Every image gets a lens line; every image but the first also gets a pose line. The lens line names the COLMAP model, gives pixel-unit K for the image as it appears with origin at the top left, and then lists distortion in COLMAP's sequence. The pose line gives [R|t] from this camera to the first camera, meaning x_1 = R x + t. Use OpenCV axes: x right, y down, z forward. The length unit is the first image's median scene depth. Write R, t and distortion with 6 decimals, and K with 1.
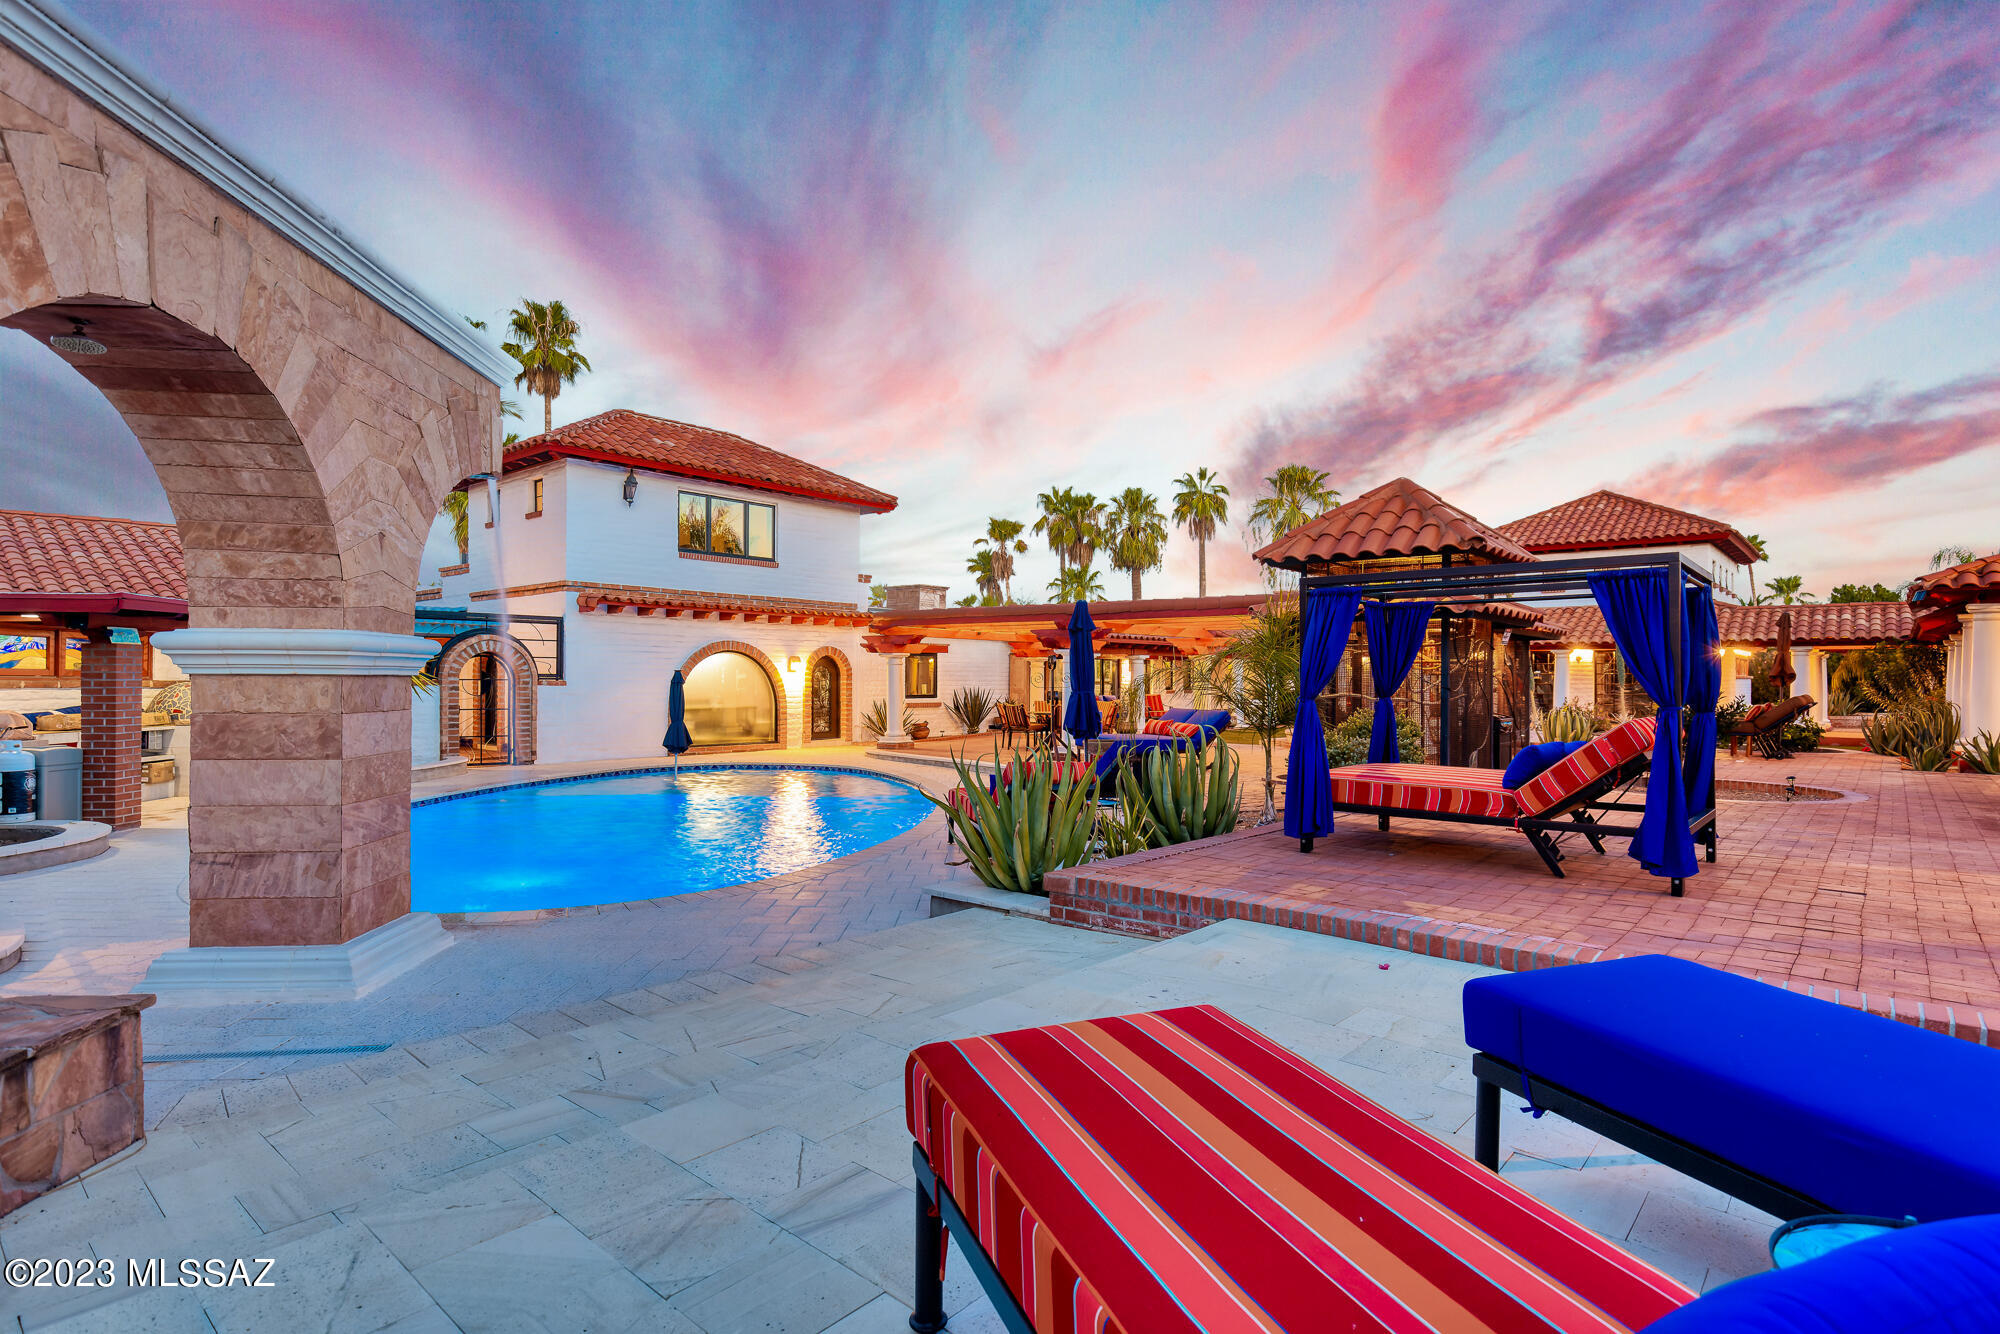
lens RADIAL K [[1044.2, 0, 1015.9], [0, 1044.2, 664.4], [0, 0, 1]] dist [0.031945, 0.000875]
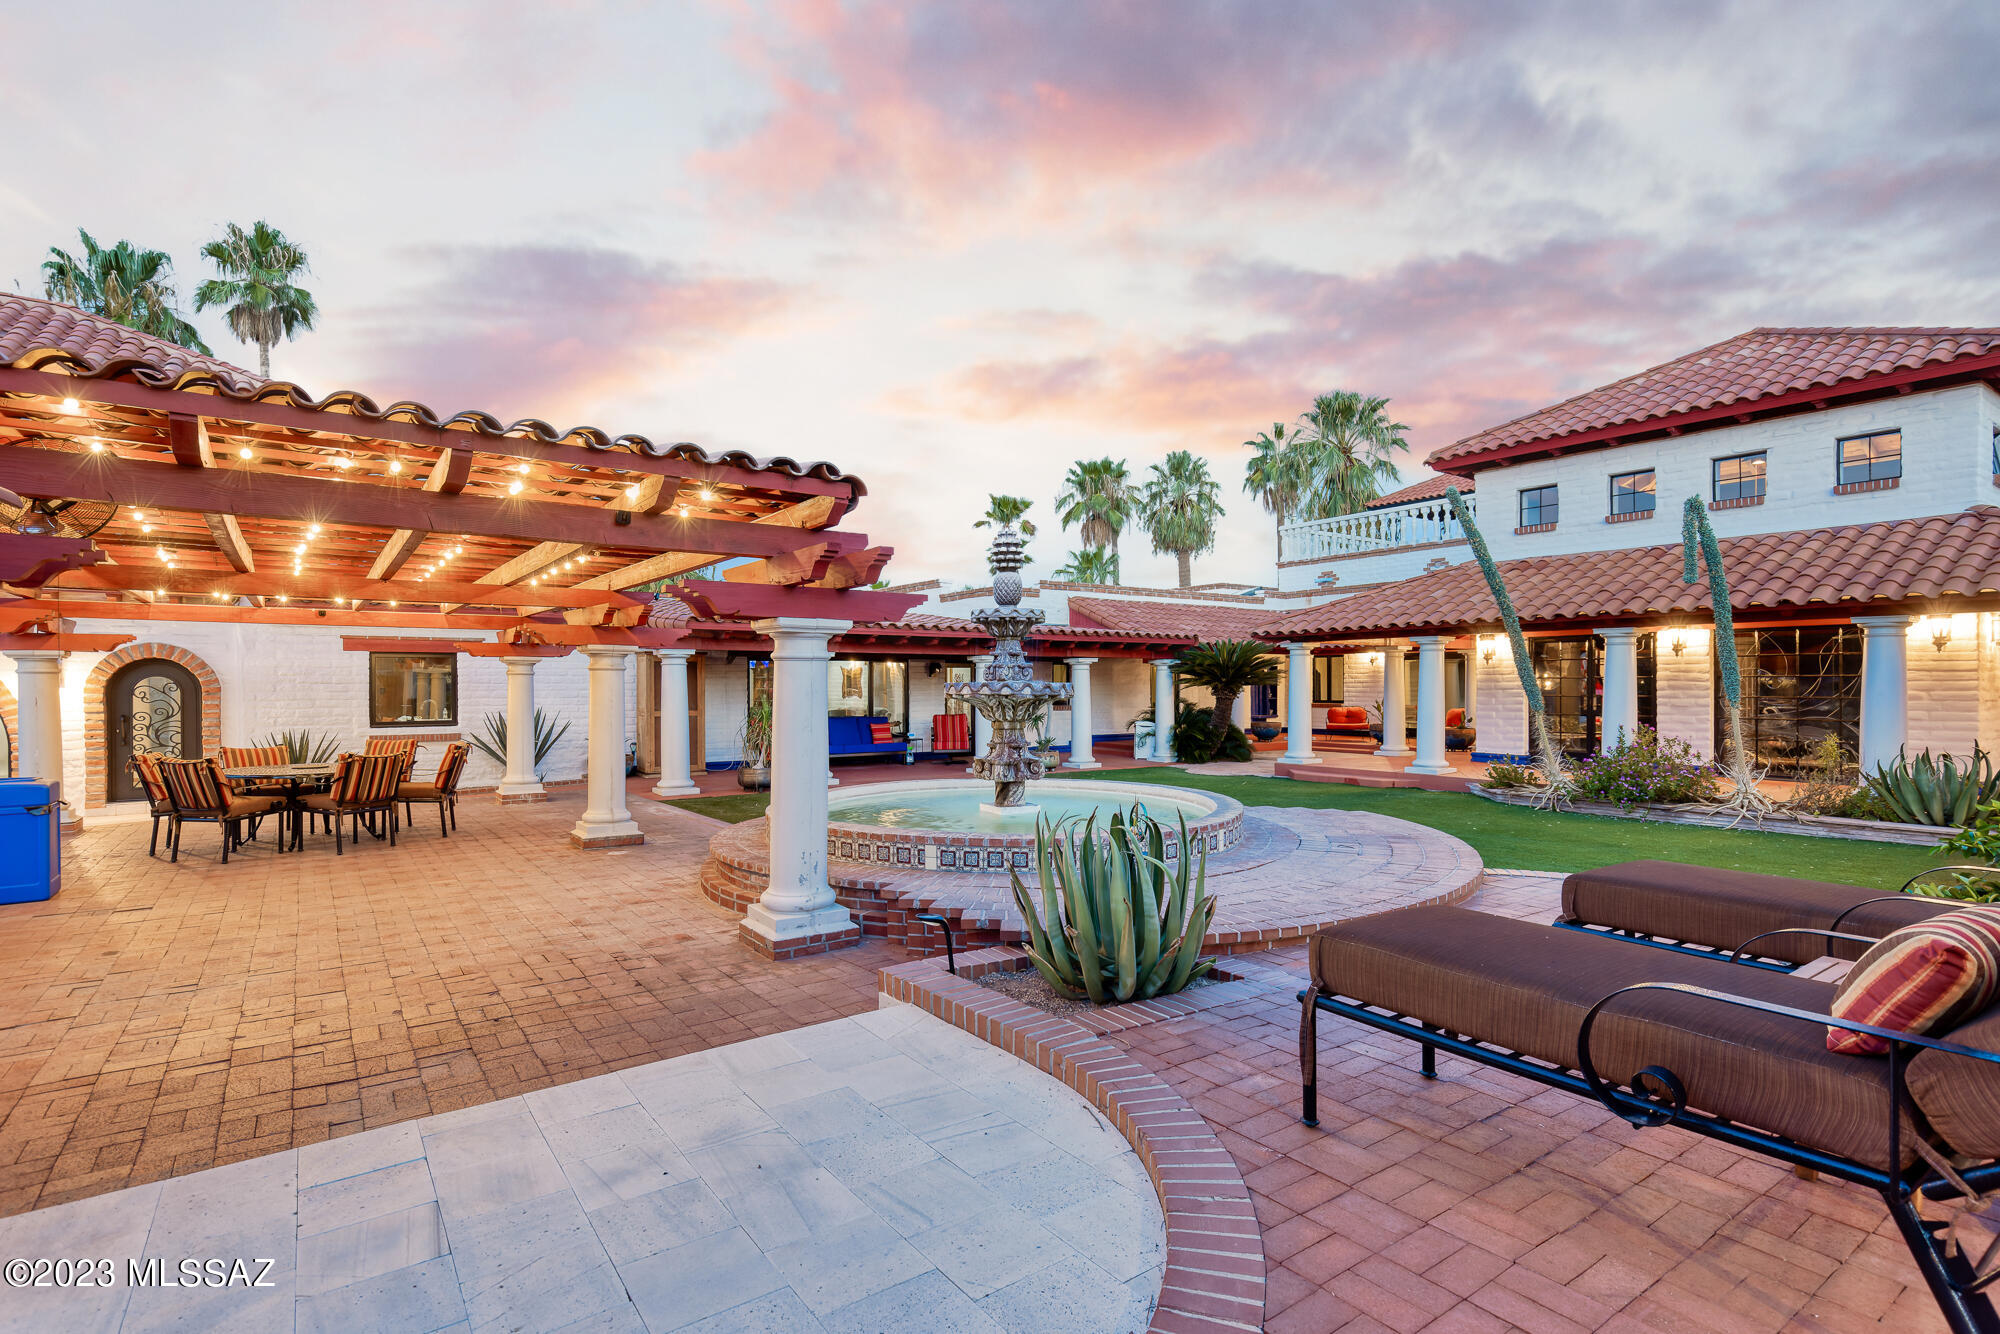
lens RADIAL K [[971.0, 0, 1000.9], [0, 971.0, 686.5], [0, 0, 1]] dist [0.013175, -0.000961]
pose [[0.968988, -0.007143, -0.247004, 0.167963], [0.011196, 0.999825, 0.015008, 0.001695], [0.246853, -0.017308, 0.968898, 0.232965]]
